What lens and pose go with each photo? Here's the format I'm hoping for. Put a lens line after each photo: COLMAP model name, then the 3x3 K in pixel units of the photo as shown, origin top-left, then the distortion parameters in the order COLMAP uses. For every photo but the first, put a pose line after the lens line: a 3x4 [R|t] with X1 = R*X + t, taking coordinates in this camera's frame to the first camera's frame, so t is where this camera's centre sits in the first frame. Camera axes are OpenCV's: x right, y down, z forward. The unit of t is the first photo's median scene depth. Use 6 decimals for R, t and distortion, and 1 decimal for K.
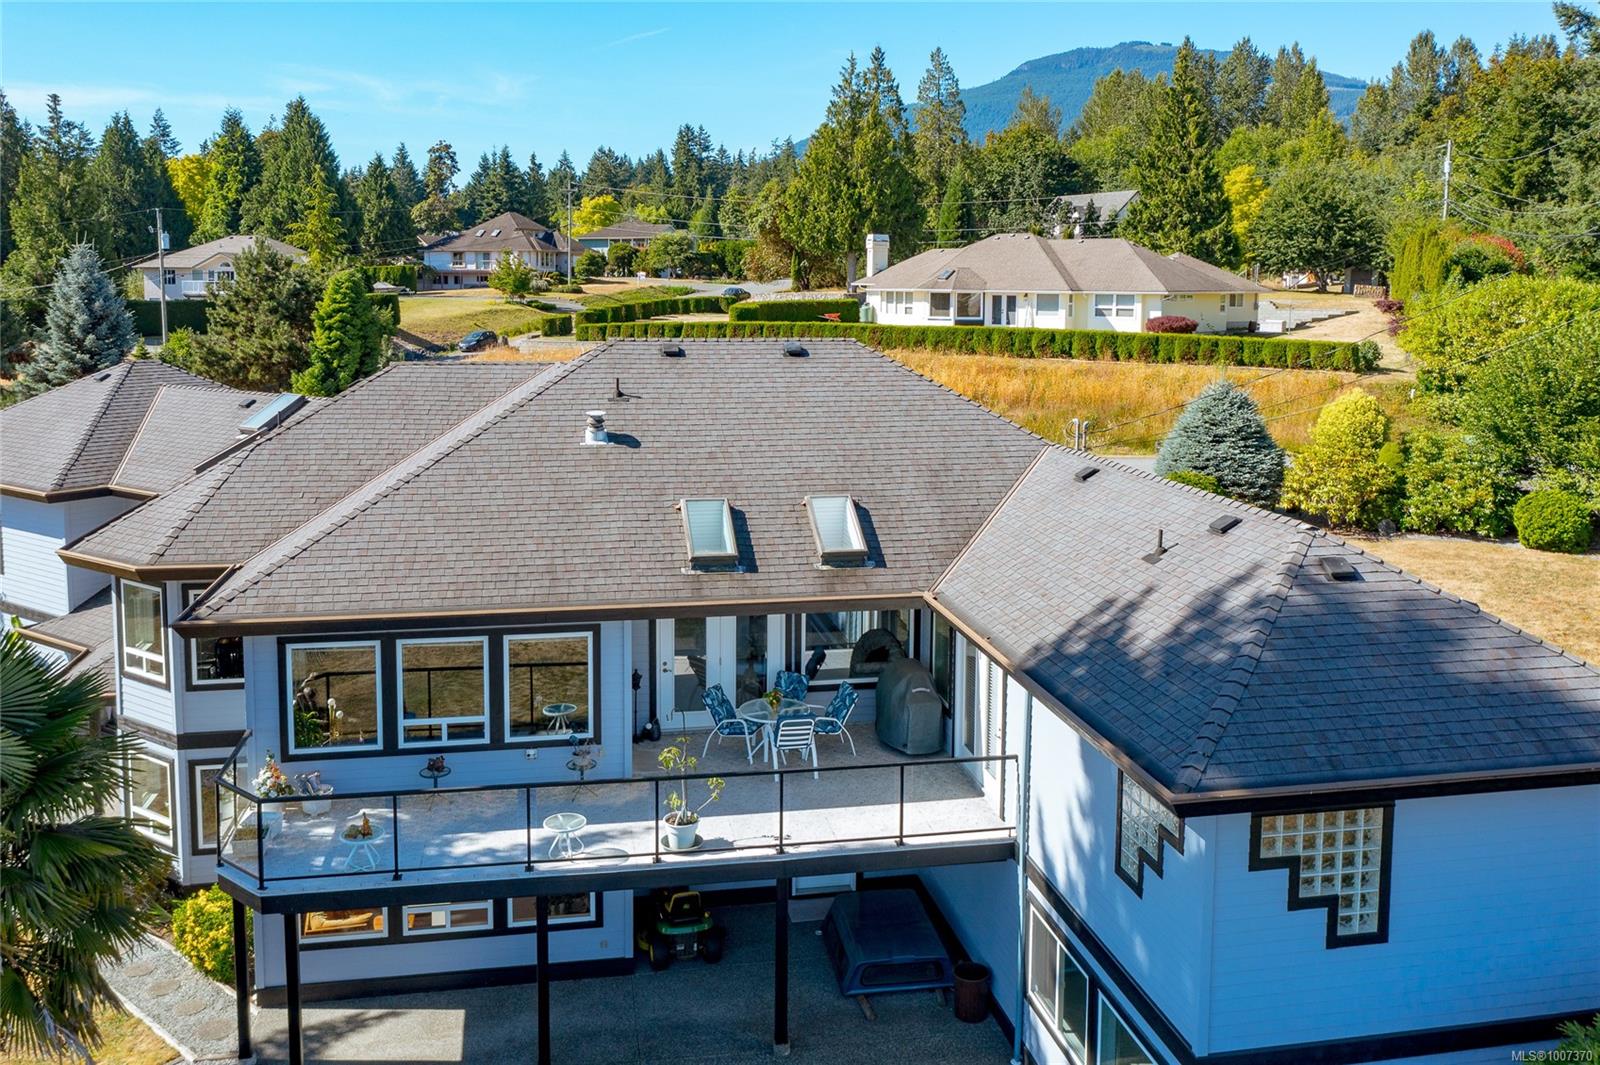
lens RADIAL K [[1349.0, 0, 752.5], [0, 1349.0, 464.9], [0, 0, 1]] dist [-0.006217, 0.000678]
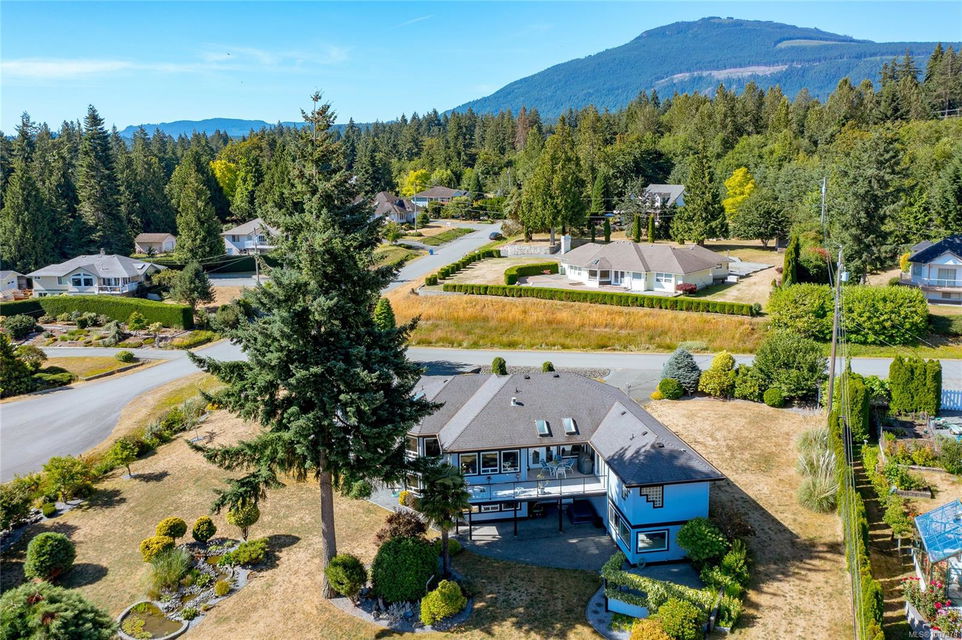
lens RADIAL K [[767.2, 0, 457.6], [0, 767.2, 318.6], [0, 0, 1]] dist [-0.003732, -0.001639]
pose [[0.999074, -0.015550, -0.040124, -0.107811], [0.017430, 0.998746, 0.046939, -0.233436], [0.039344, -0.047594, 0.998092, -0.843457]]
